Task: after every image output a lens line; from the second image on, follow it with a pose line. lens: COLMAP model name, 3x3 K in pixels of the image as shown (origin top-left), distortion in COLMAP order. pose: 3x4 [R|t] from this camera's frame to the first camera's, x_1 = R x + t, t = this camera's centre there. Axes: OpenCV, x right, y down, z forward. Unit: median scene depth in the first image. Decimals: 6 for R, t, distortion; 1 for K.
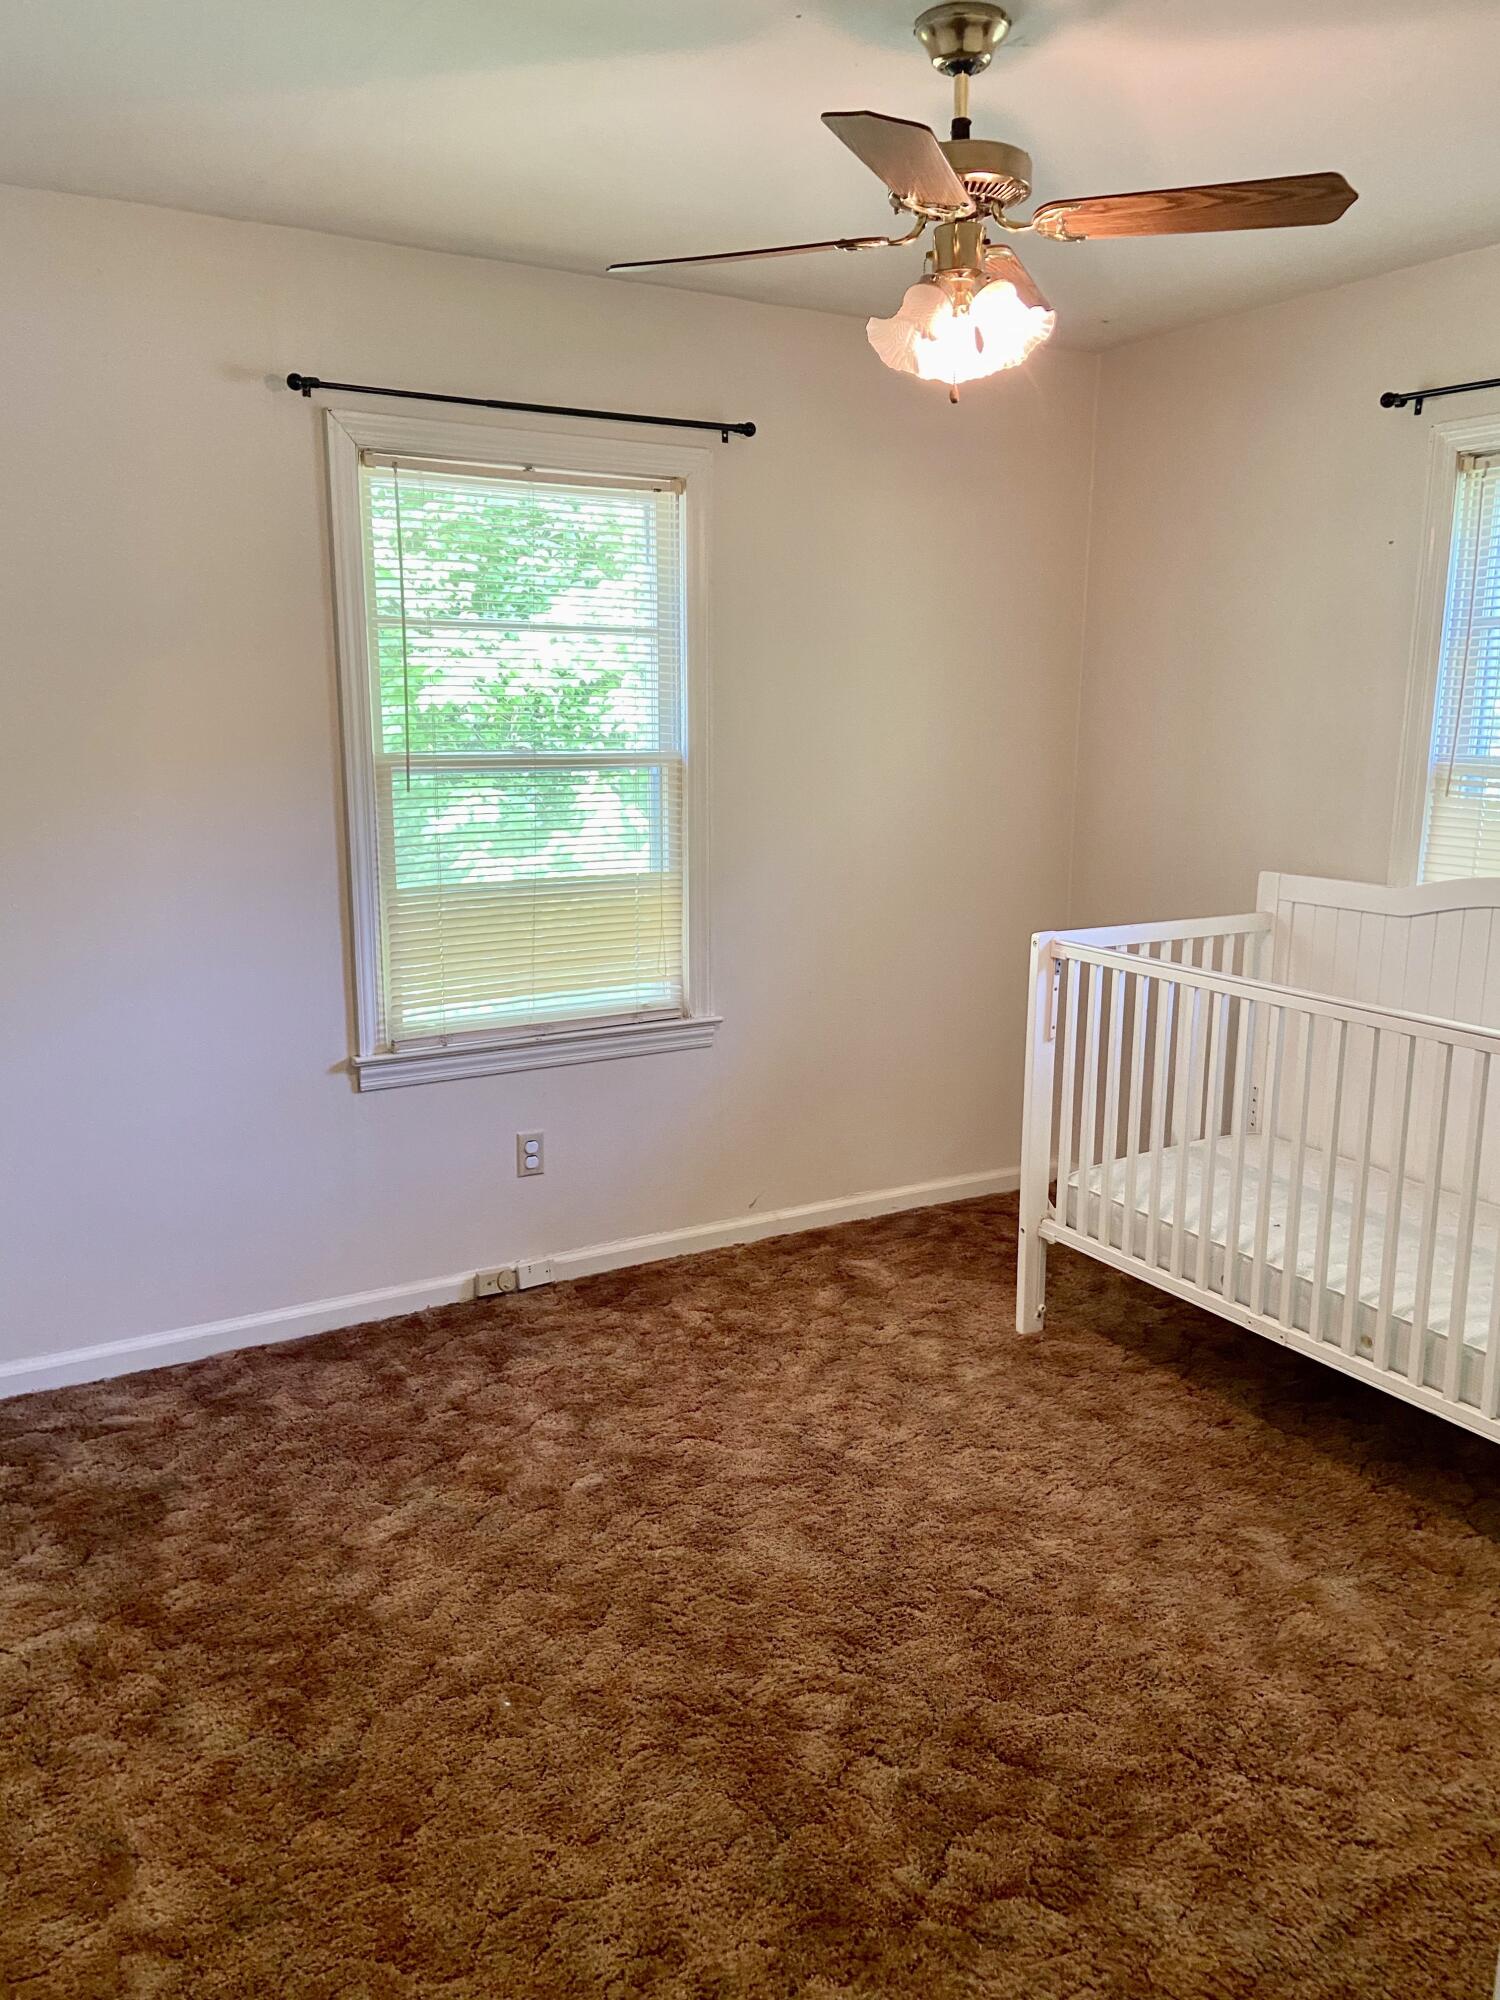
lens RADIAL K [[1503.7, 0, 753.4], [0, 1503.7, 1001.5], [0, 0, 1]] dist [0.122192, -0.145062]
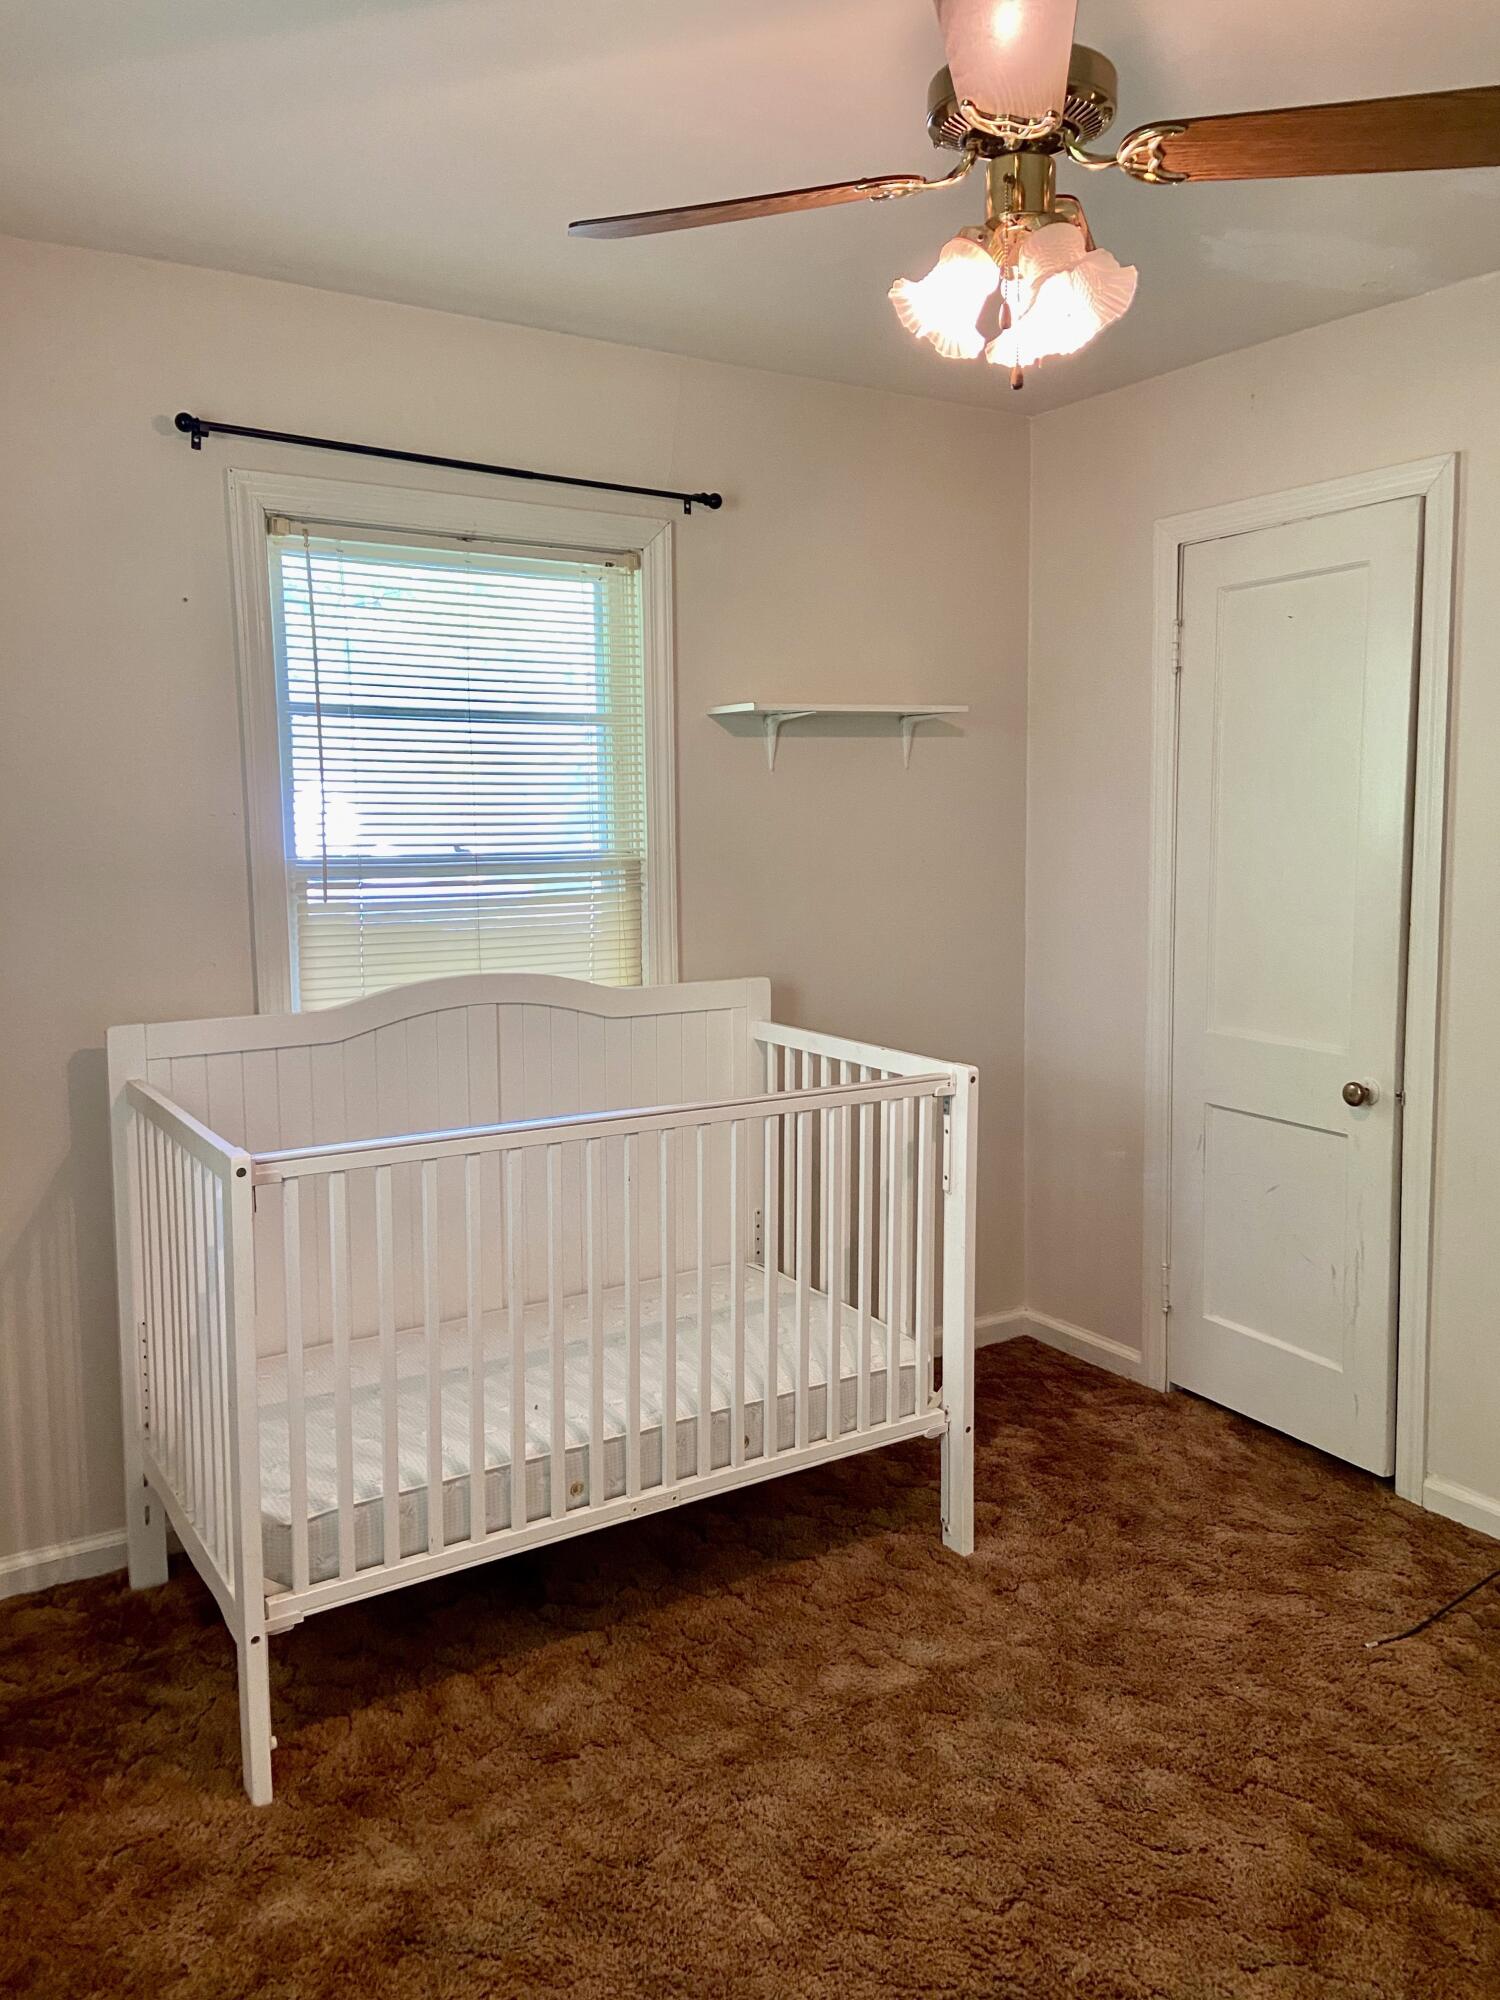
lens RADIAL K [[1503.7, 0, 752.4], [0, 1503.7, 993.3], [0, 0, 1]] dist [0.122192, -0.145062]
pose [[-0.042362, -0.122070, 0.991617, -0.459216], [0.195500, 0.972309, 0.128045, -0.157485], [-0.979788, 0.199285, -0.017324, 0.845556]]
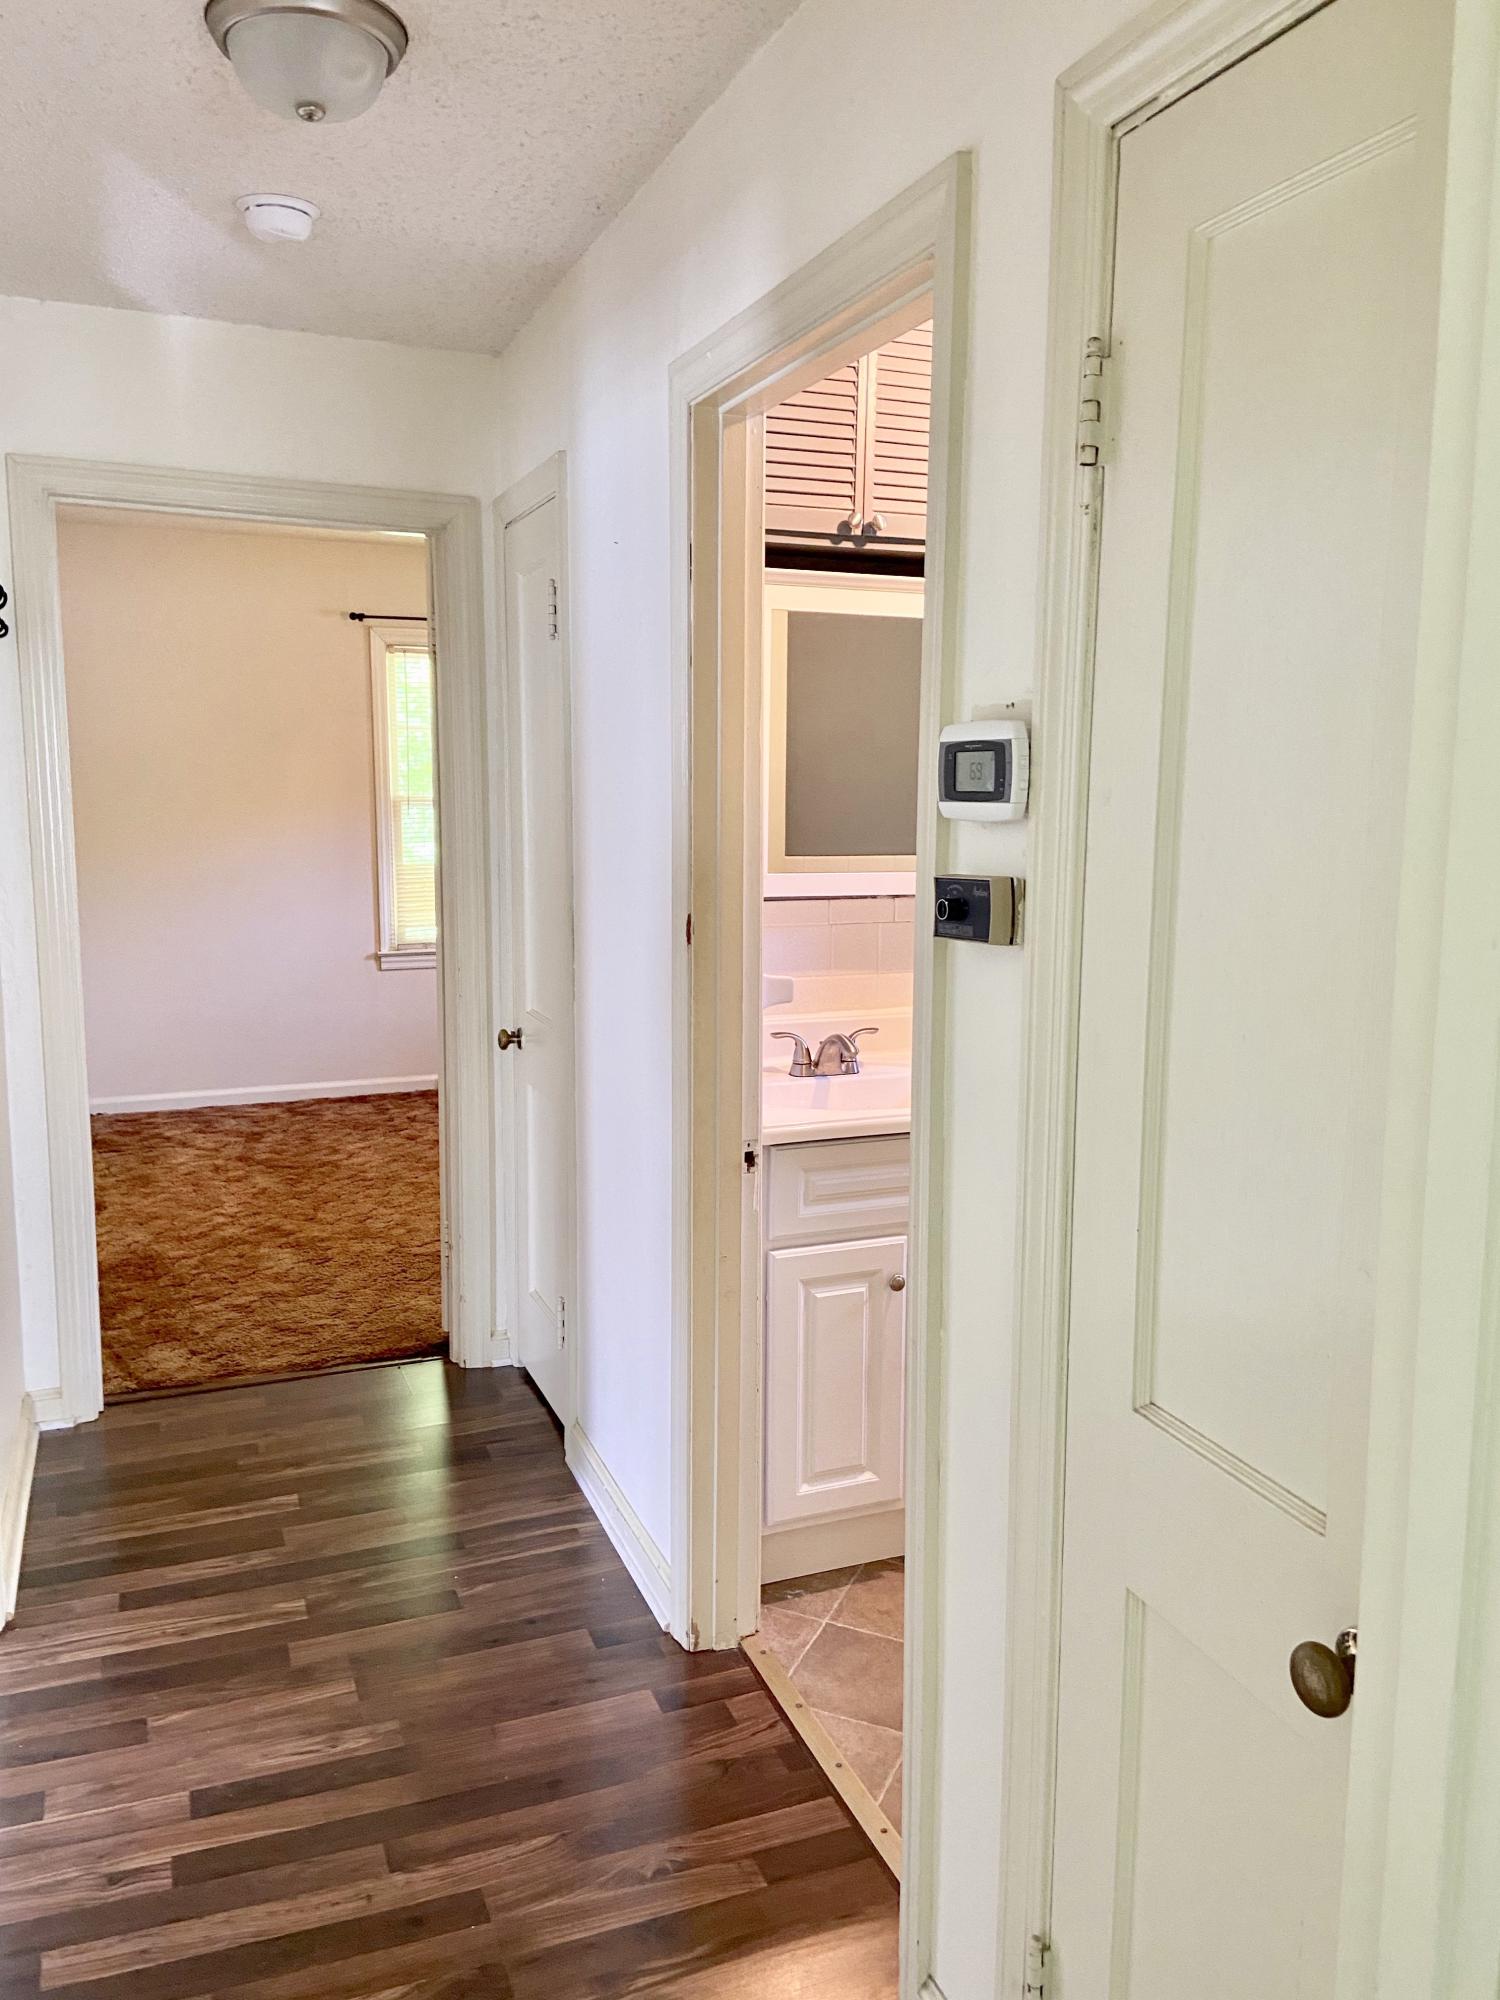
lens RADIAL K [[1503.7, 0, 749.5], [0, 1503.7, 992.7], [0, 0, 1]] dist [0.122192, -0.145062]
pose [[0.988307, 0.023732, -0.150622, 0.532532], [-0.030972, 0.998466, -0.045900, 0.175297], [0.149302, 0.050028, 0.987525, -0.892421]]
